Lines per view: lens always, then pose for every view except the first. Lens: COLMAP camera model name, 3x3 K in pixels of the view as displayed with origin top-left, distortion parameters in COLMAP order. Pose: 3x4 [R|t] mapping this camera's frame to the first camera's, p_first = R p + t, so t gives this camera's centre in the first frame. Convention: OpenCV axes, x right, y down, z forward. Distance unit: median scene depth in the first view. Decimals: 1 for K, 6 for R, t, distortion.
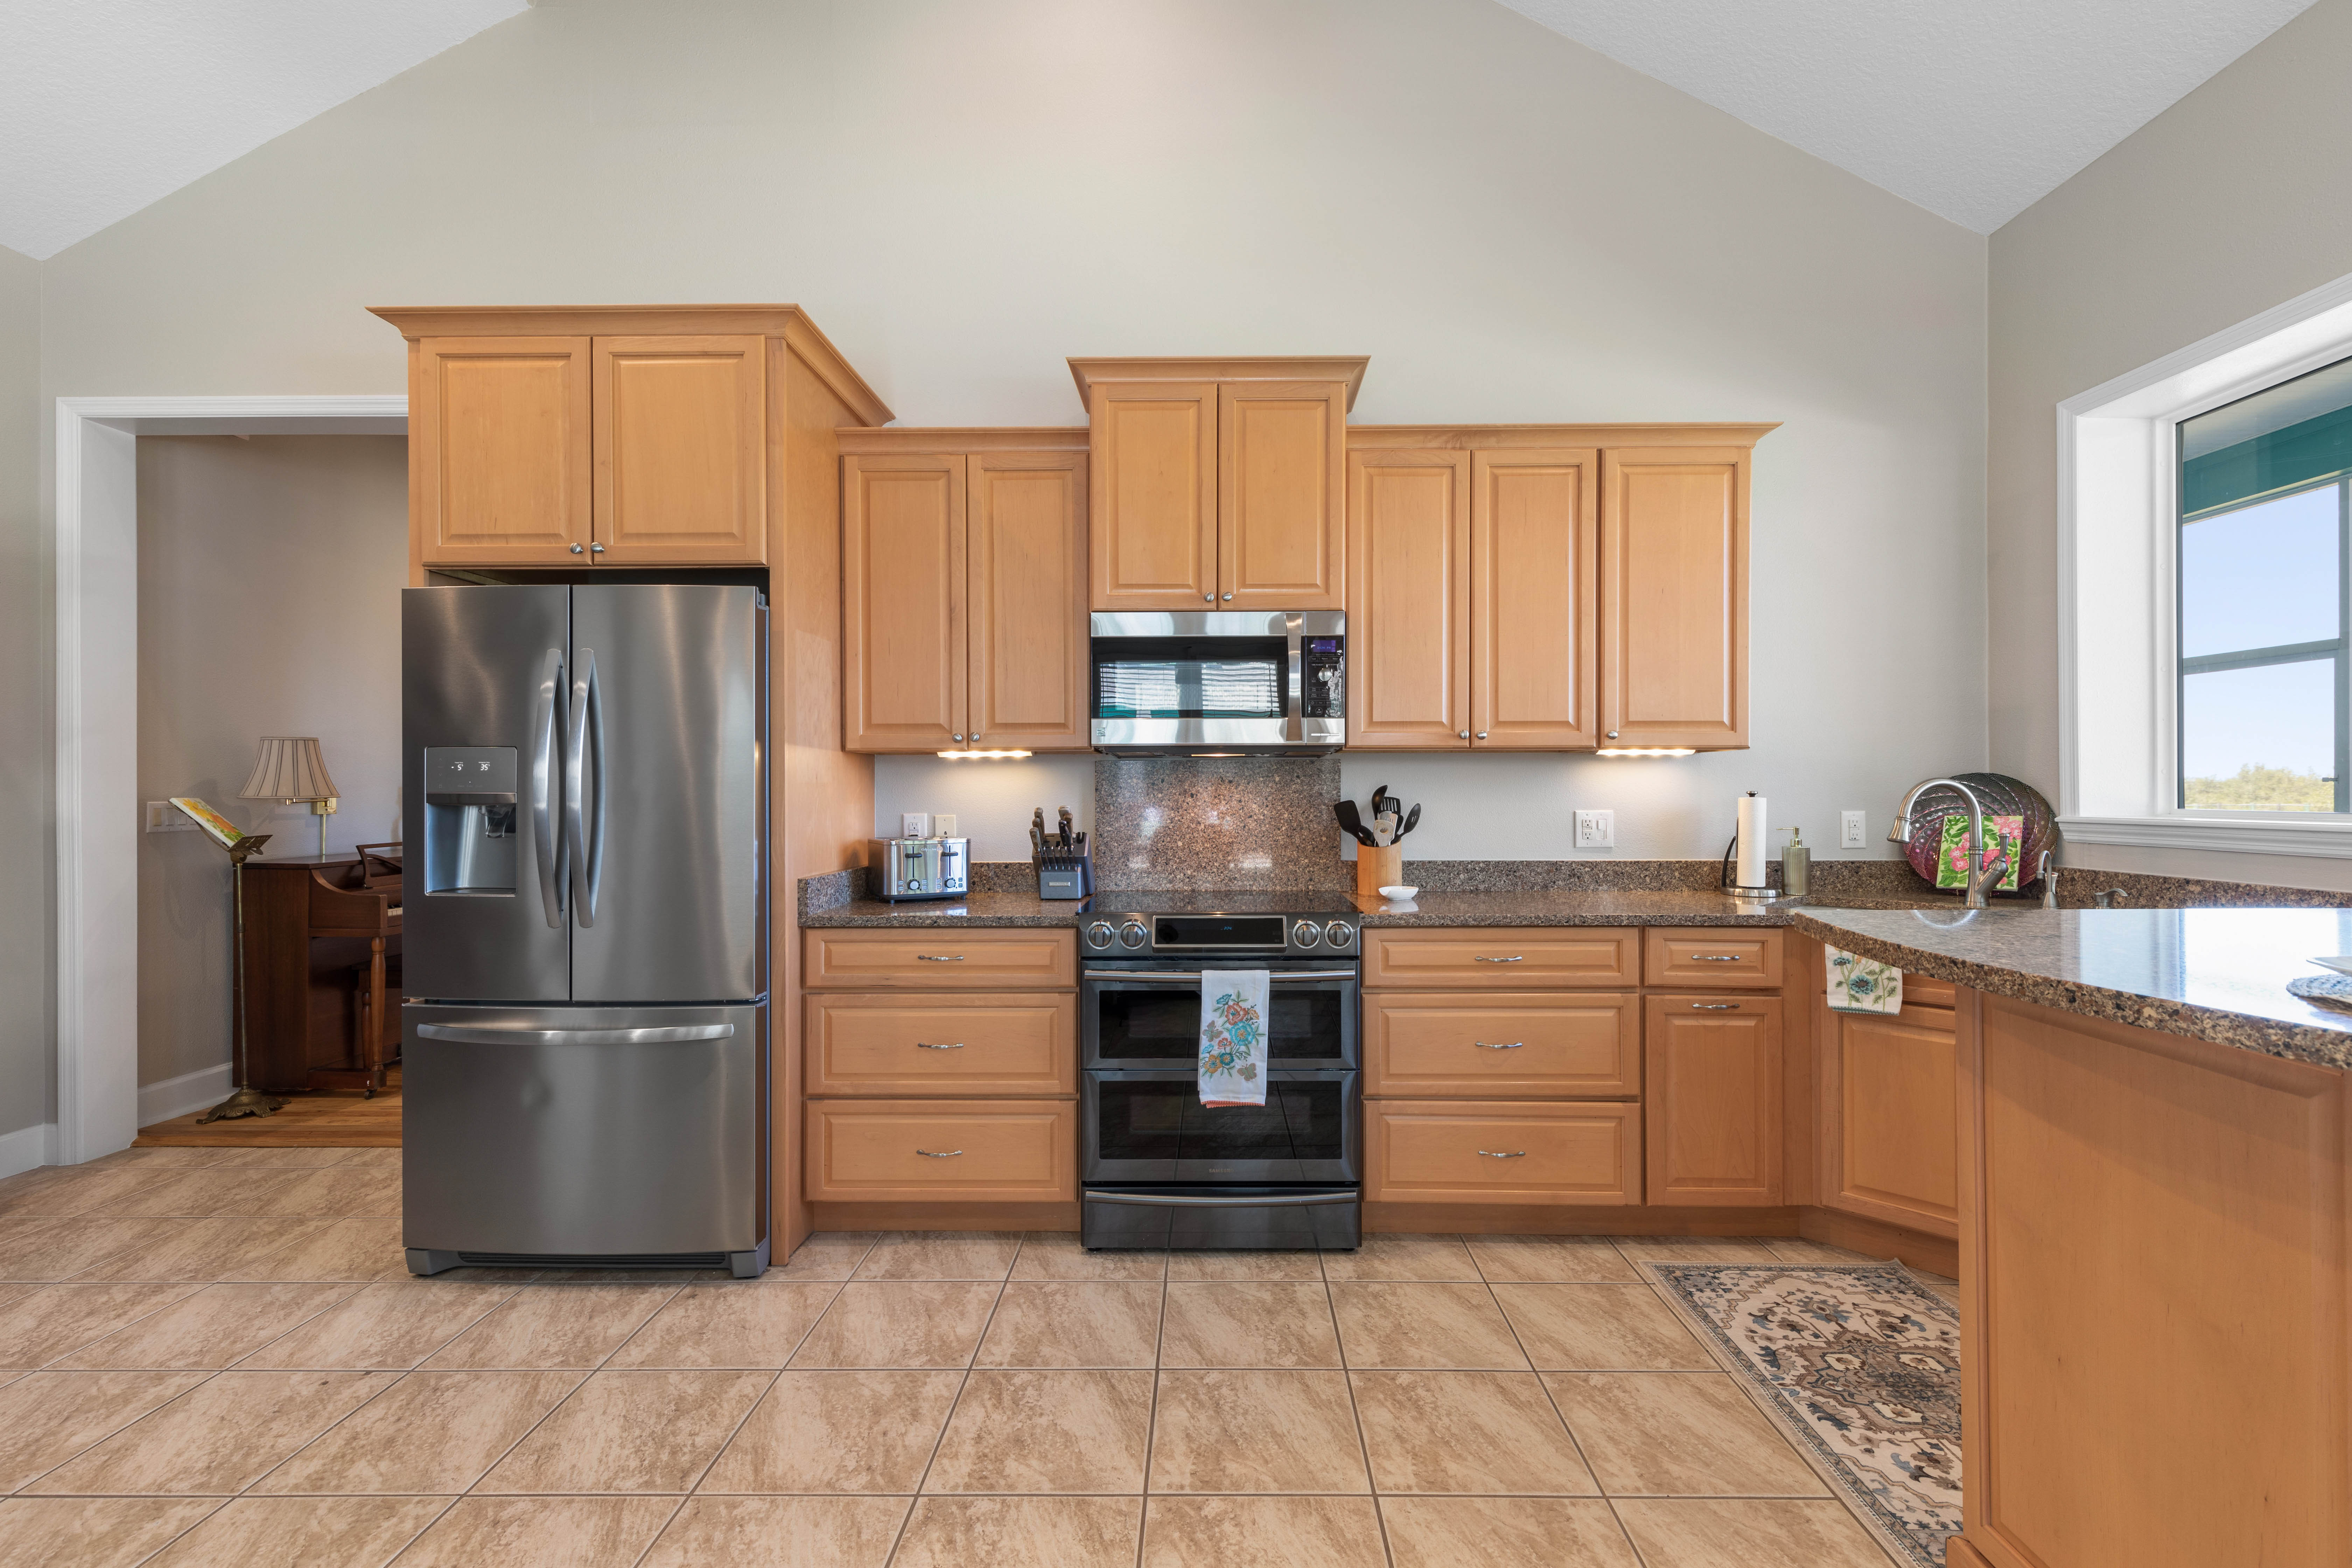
lens RADIAL K [[1081.0, 0, 1212.5], [0, 1081.0, 790.0], [0, 0, 1]] dist [-0.000009, -0.000858]
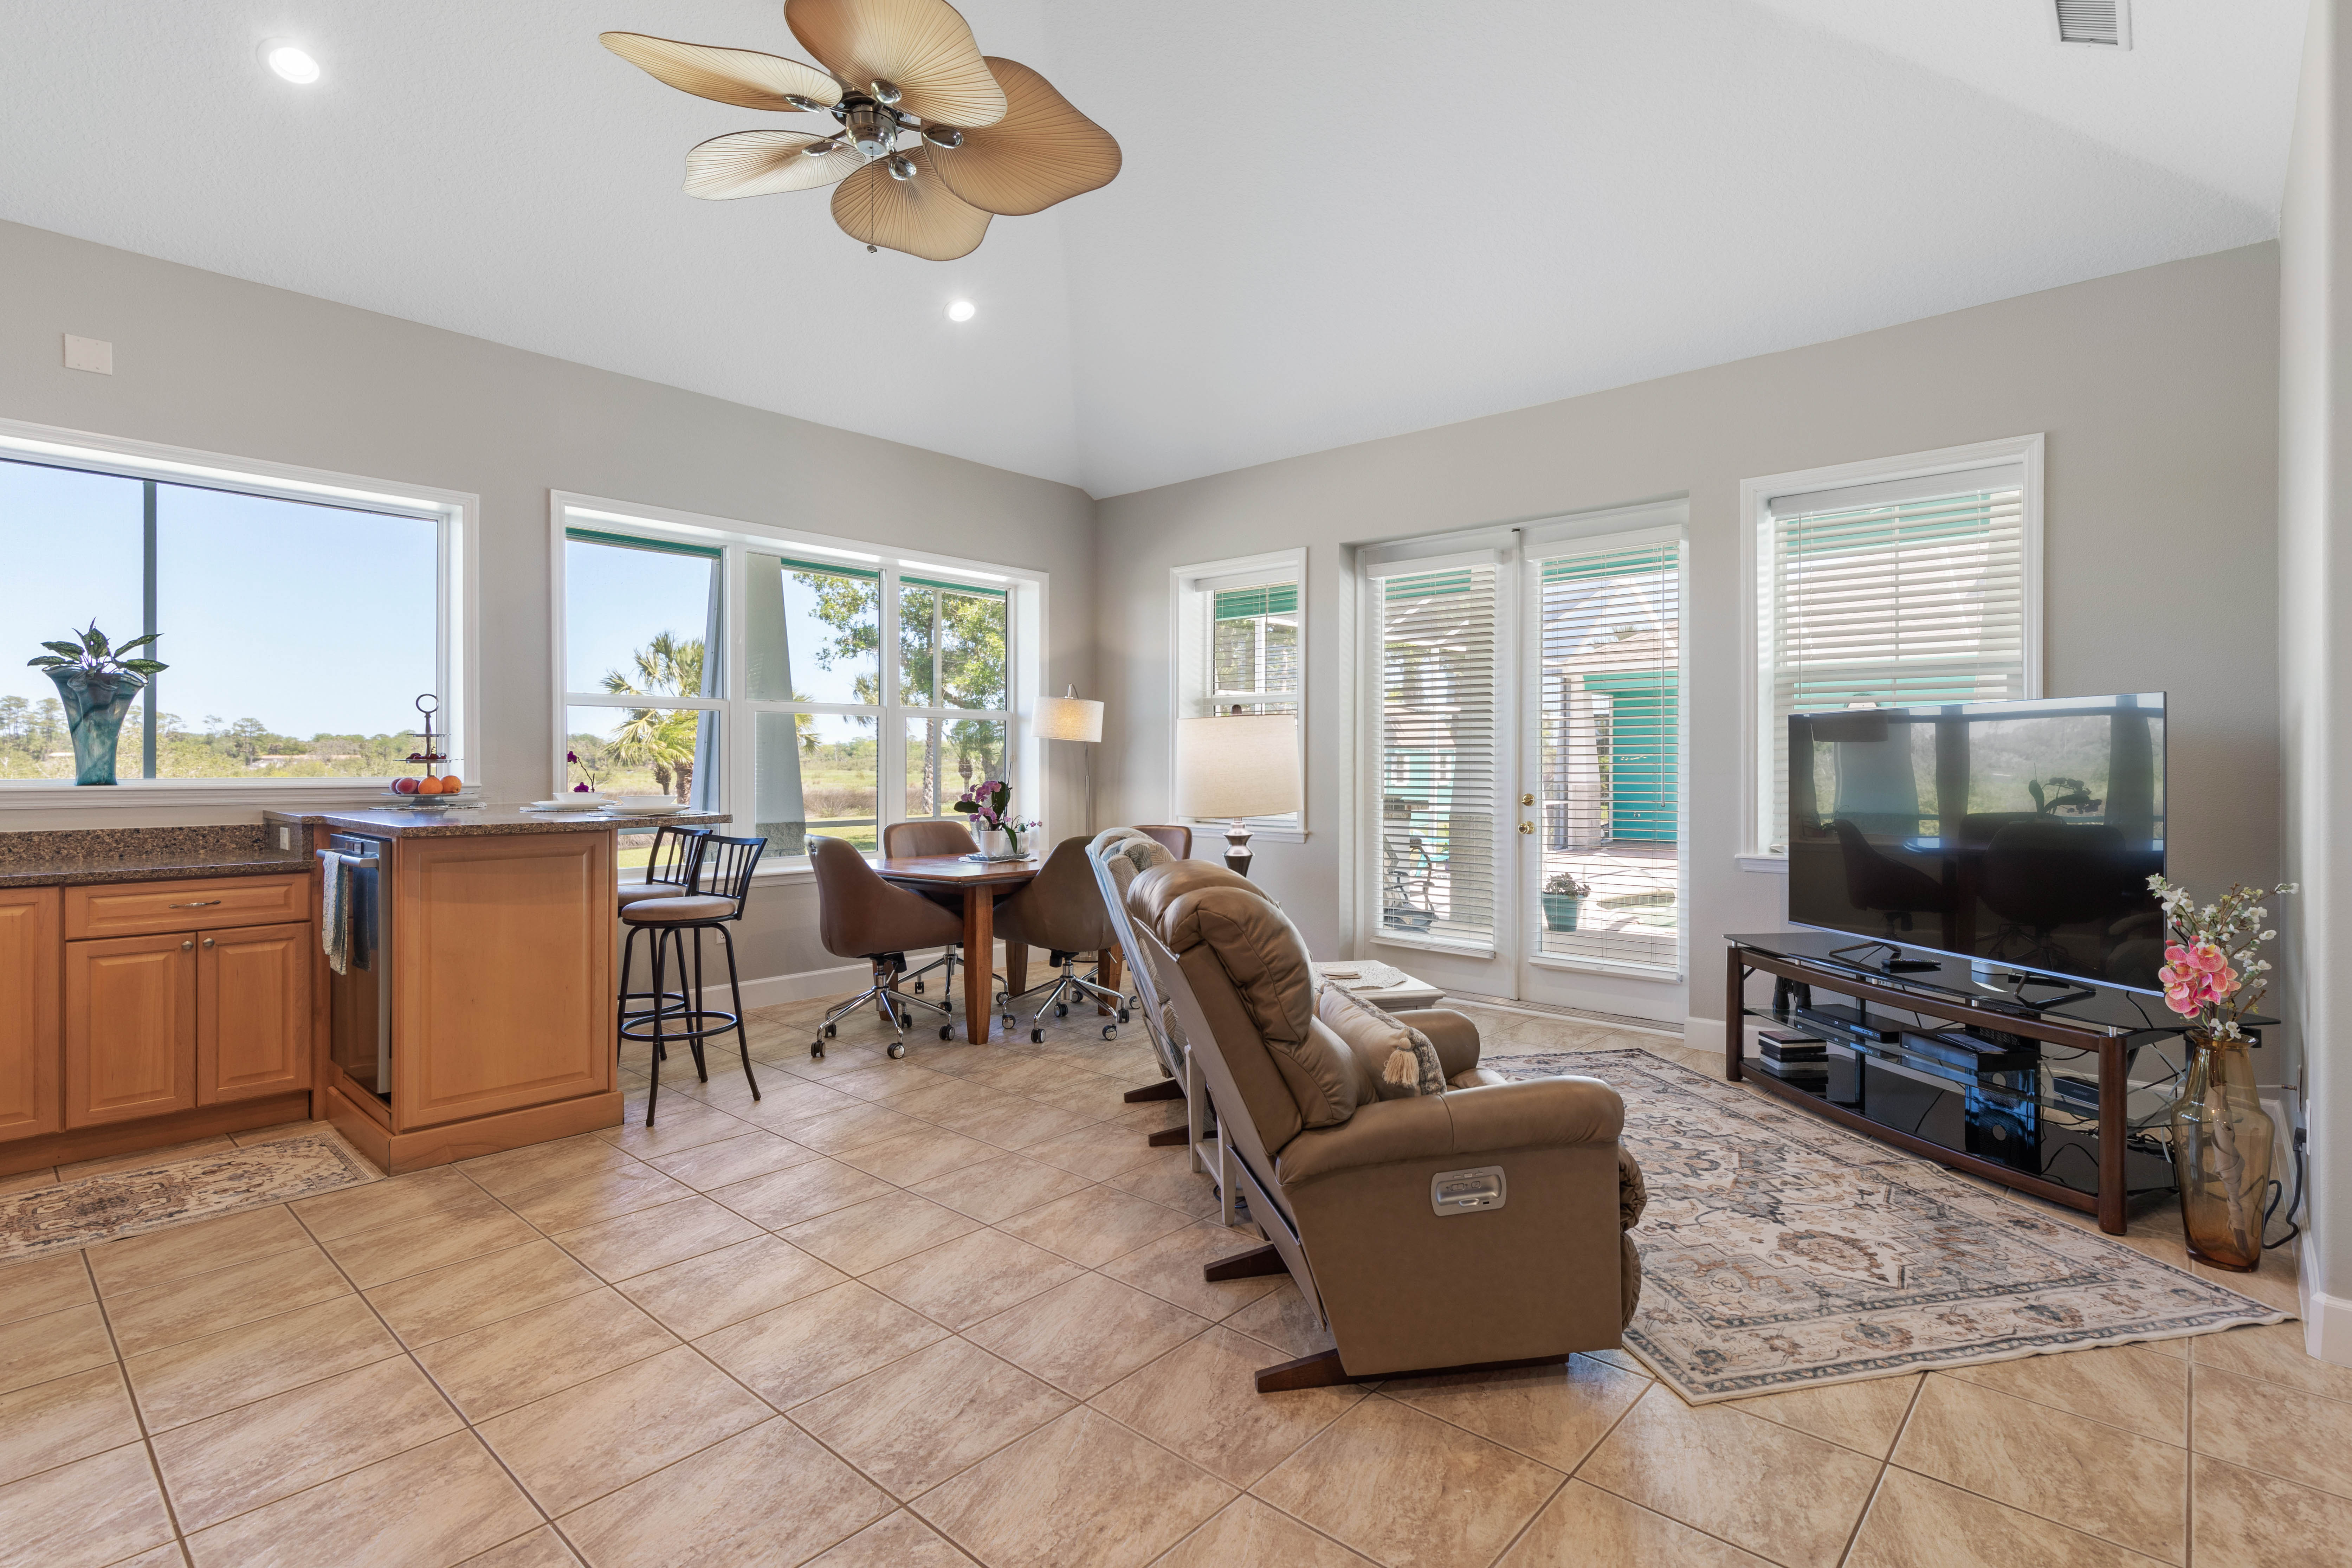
lens RADIAL K [[1142.3, 0, 1177.7], [0, 1142.3, 771.7], [0, 0, 1]] dist [-0.001773, -0.000281]
pose [[-0.746511, -0.001877, 0.665371, -0.938308], [0.003253, 0.999974, 0.006471, 0.003087], [-0.665365, 0.006995, -0.746485, 0.836077]]
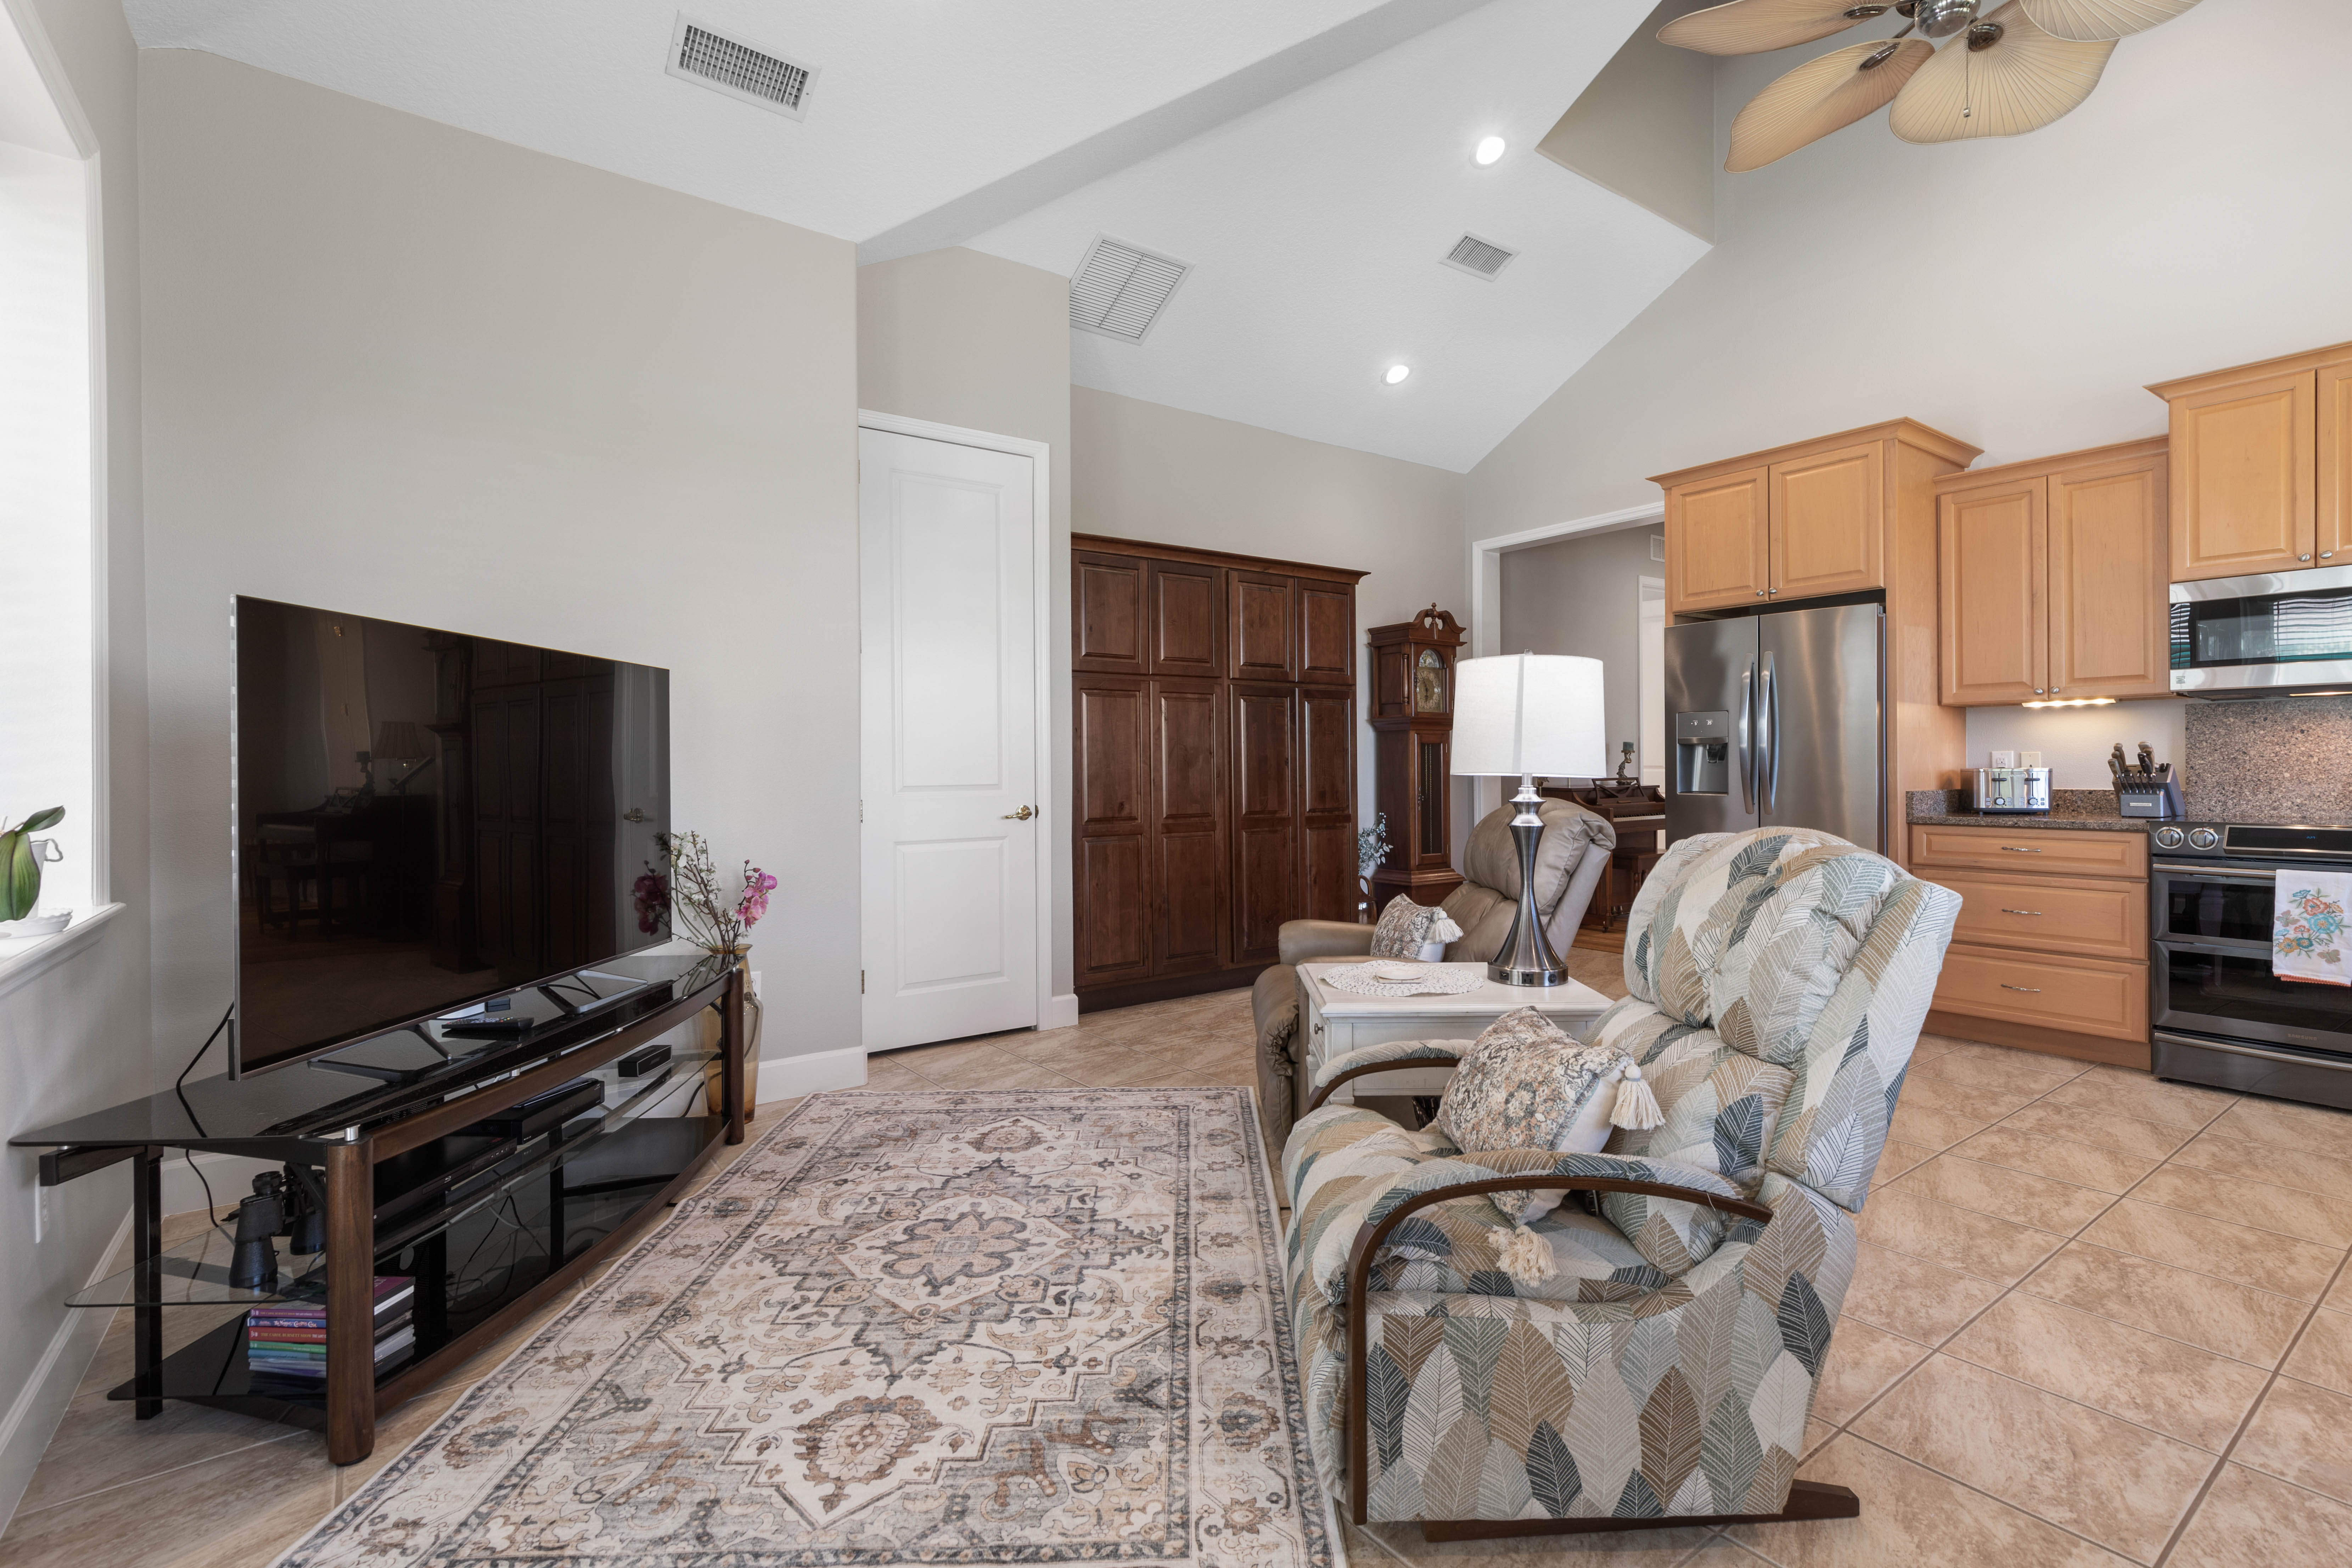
lens RADIAL K [[1081.0, 0, 1192.7], [0, 1081.0, 772.2], [0, 0, 1]] dist [-0.000009, -0.000858]
pose [[0.602376, 0.002906, -0.798207, 0.209485], [0.006913, 0.999937, 0.008858, 0.034129], [0.798182, -0.010854, 0.602318, -0.666610]]
